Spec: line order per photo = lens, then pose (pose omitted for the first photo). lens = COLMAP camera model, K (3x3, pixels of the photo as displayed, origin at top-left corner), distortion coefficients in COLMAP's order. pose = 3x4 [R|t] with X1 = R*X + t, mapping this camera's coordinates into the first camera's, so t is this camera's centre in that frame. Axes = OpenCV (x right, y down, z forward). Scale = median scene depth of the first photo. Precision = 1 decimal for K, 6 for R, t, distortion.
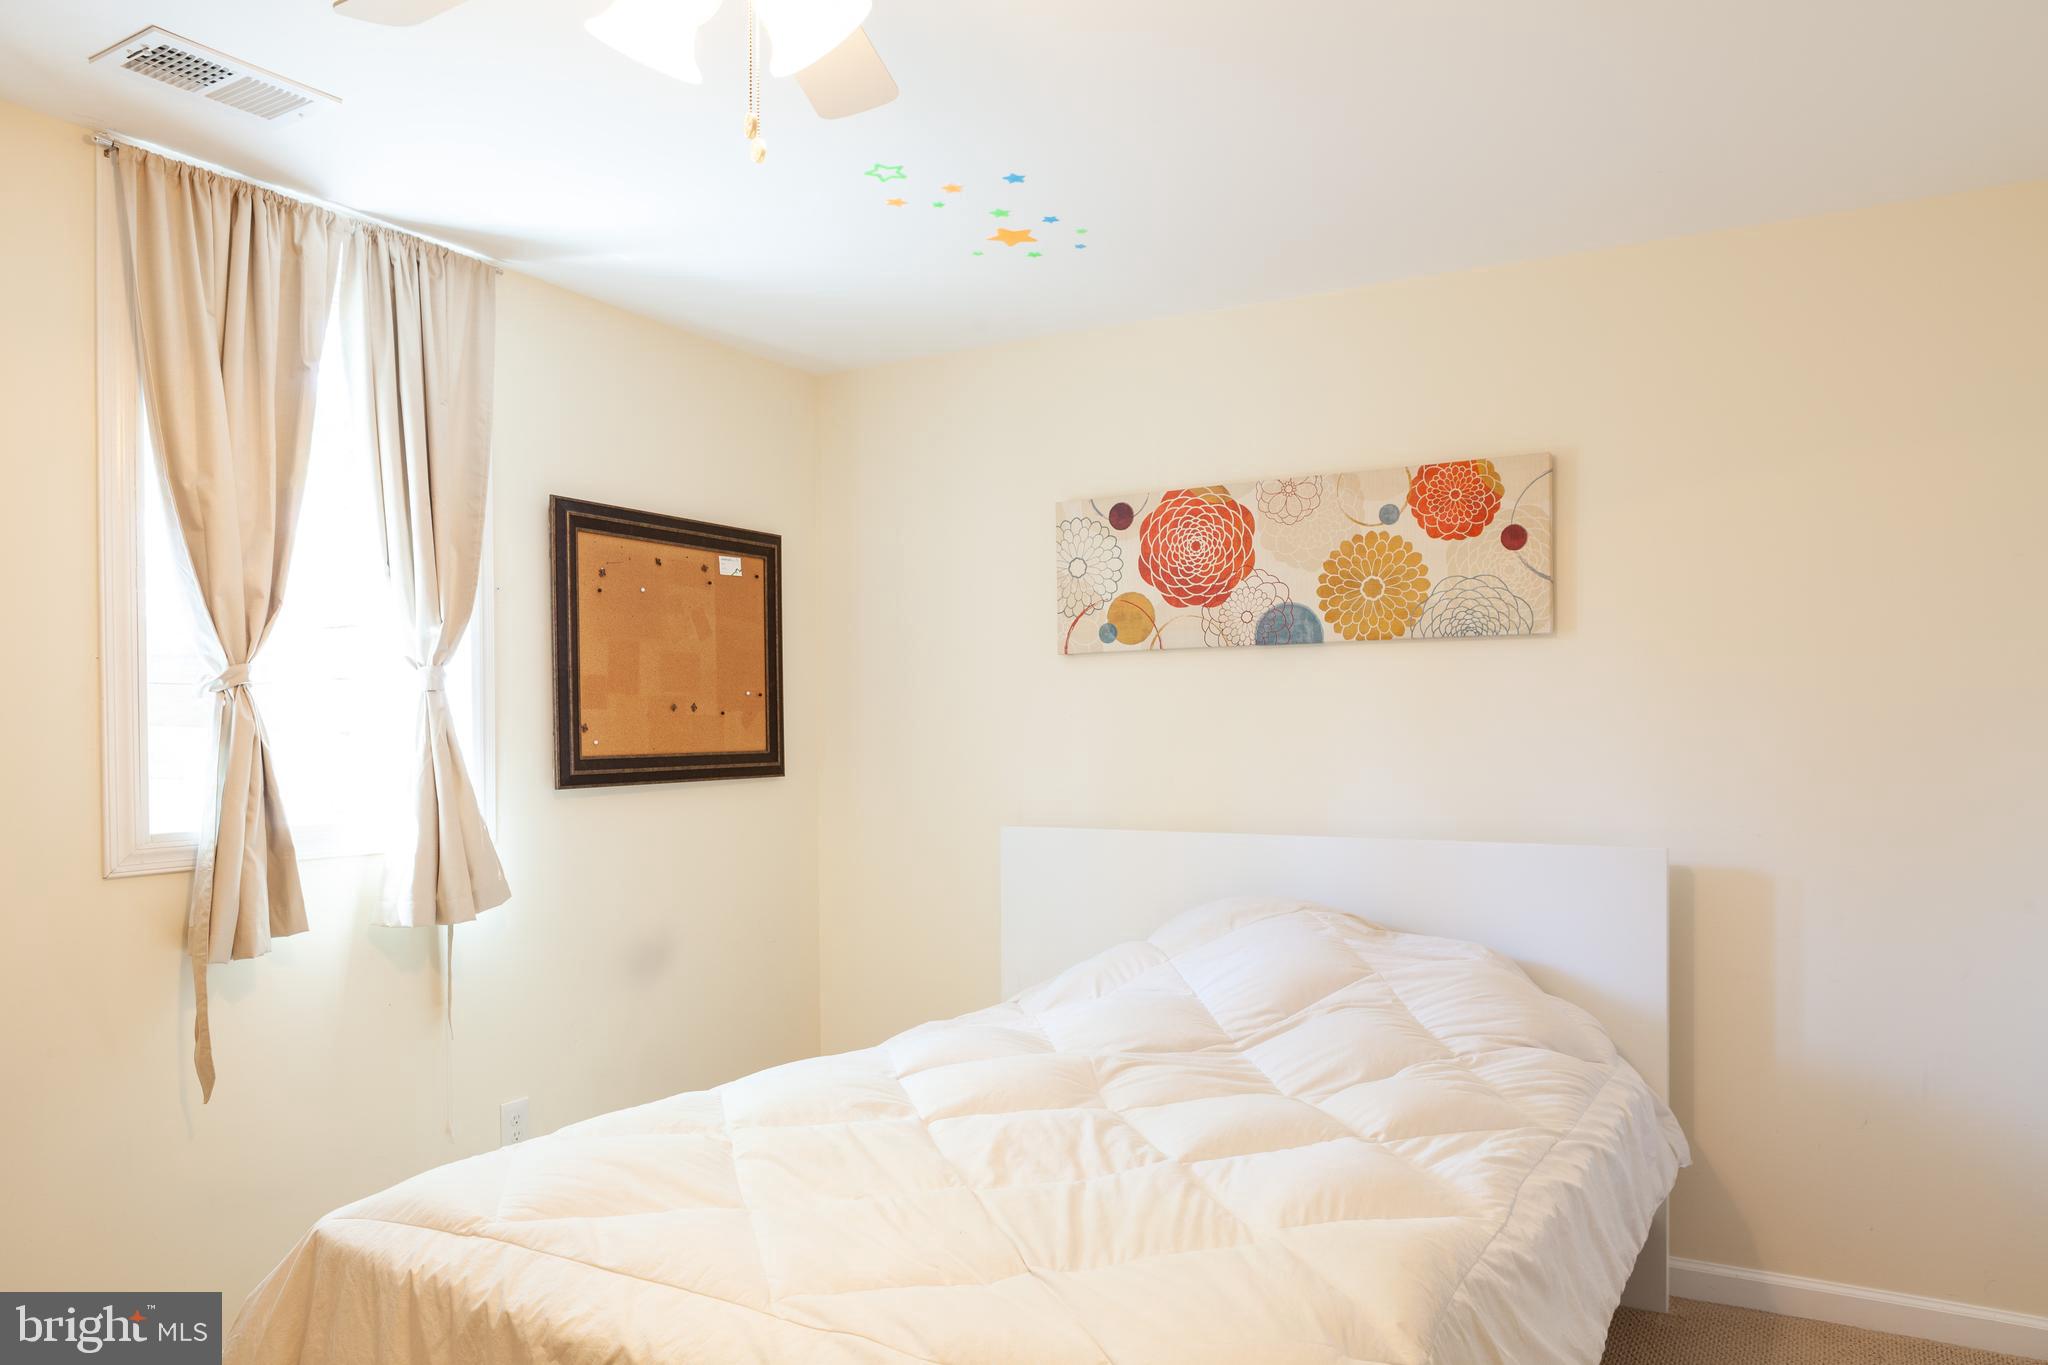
lens RADIAL K [[1431.9, 0, 1060.9], [0, 1431.9, 742.0], [0, 0, 1]] dist [-0.028042, 0.024858]
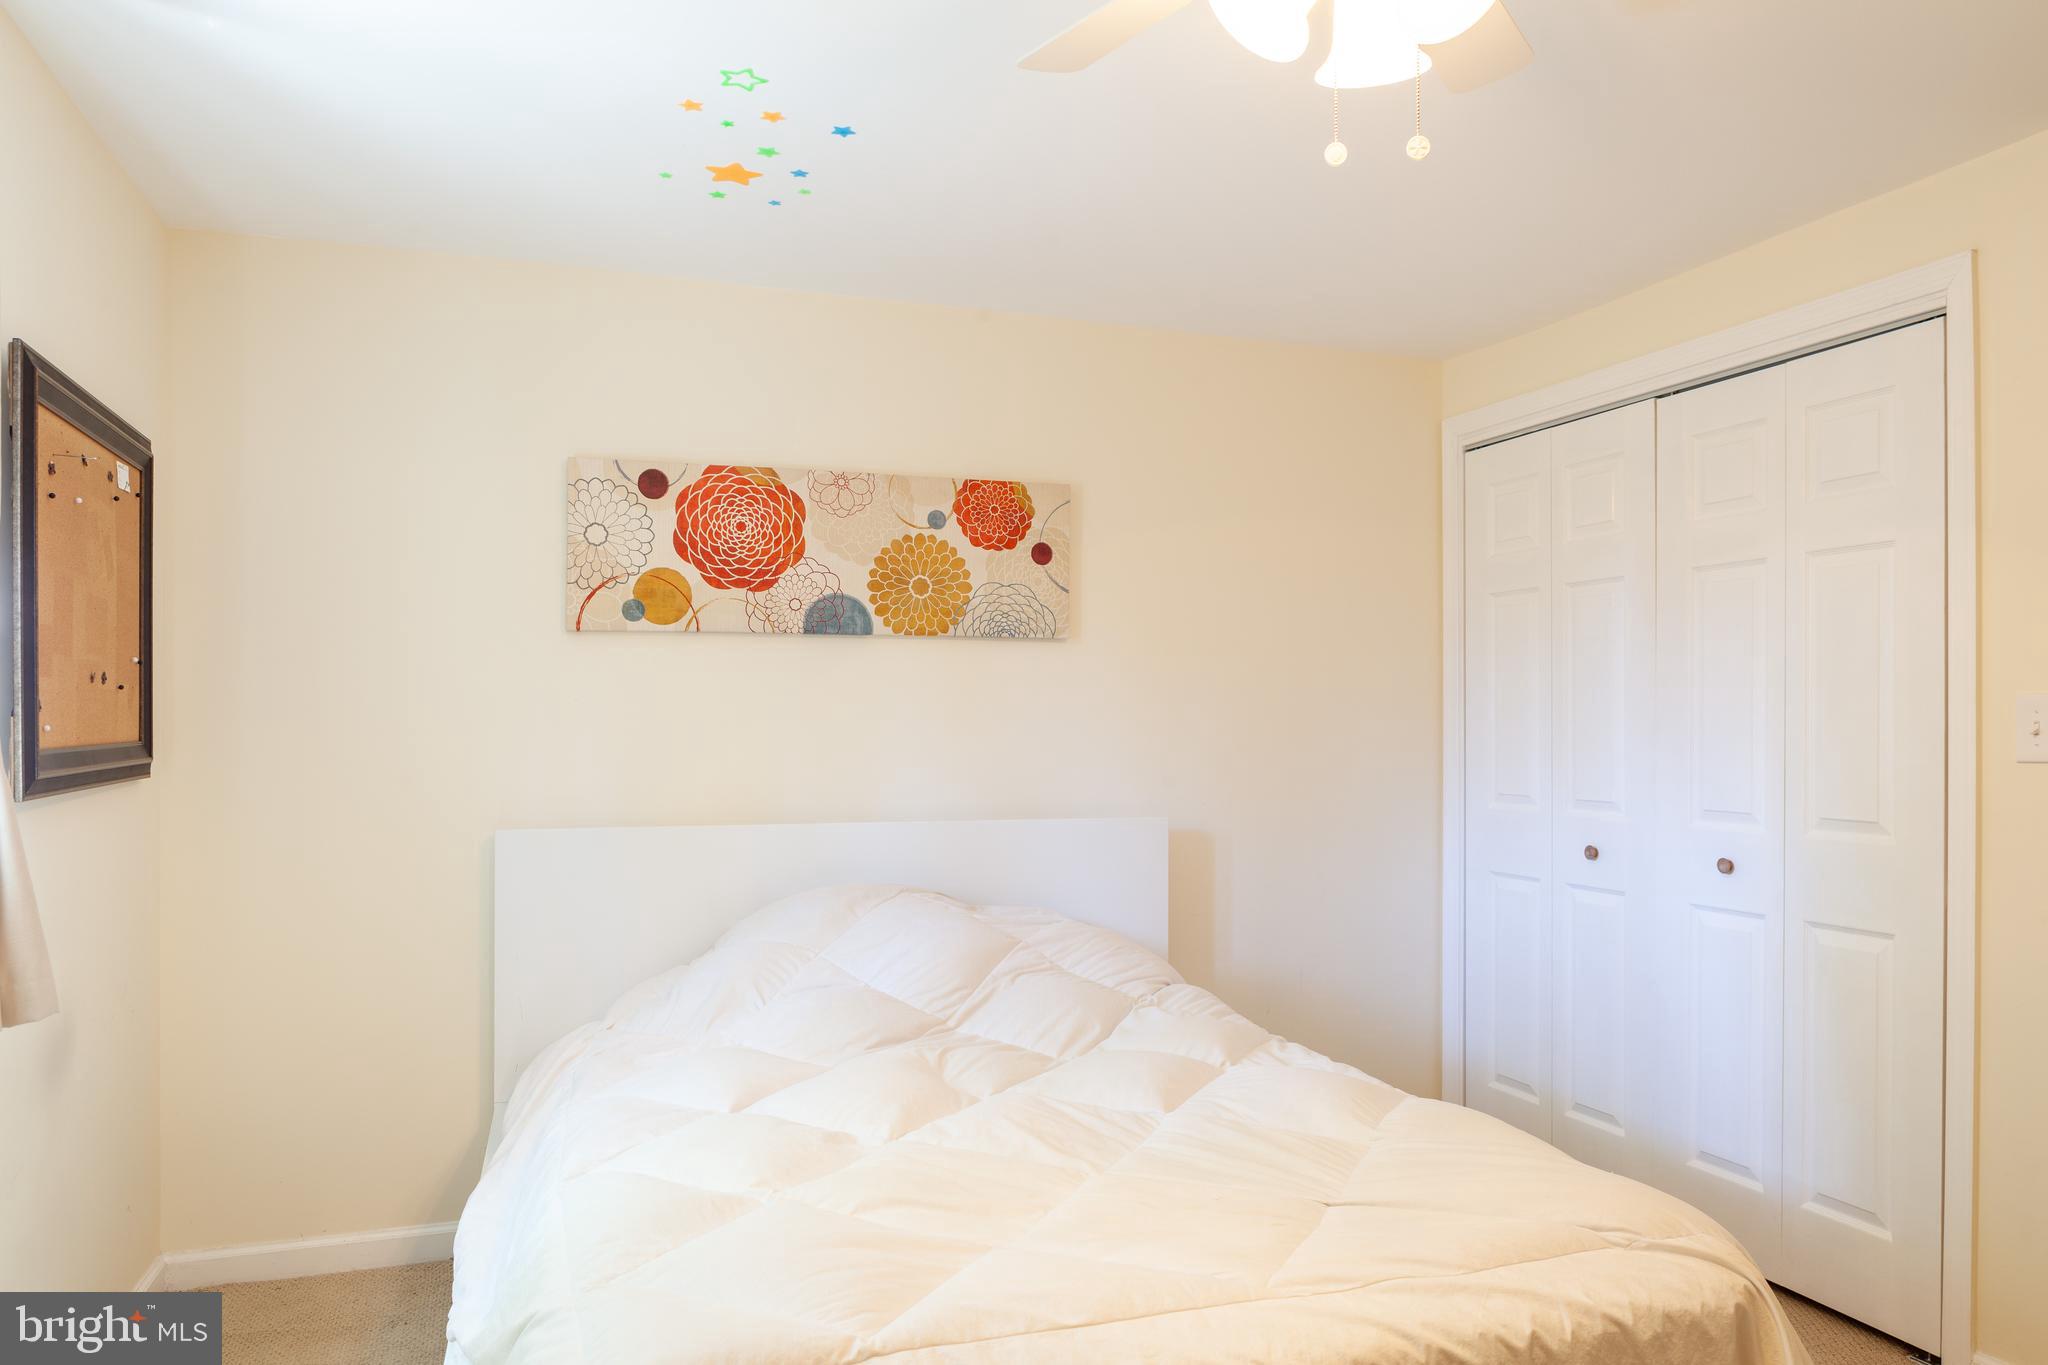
lens RADIAL K [[1442.7, 0, 1057.0], [0, 1442.7, 696.4], [0, 0, 1]] dist [-0.004451, -0.000730]
pose [[0.646016, 0.021620, 0.763017, -0.520019], [0.000799, 0.999579, -0.028999, 0.005296], [-0.763323, 0.019343, 0.645727, 0.222716]]
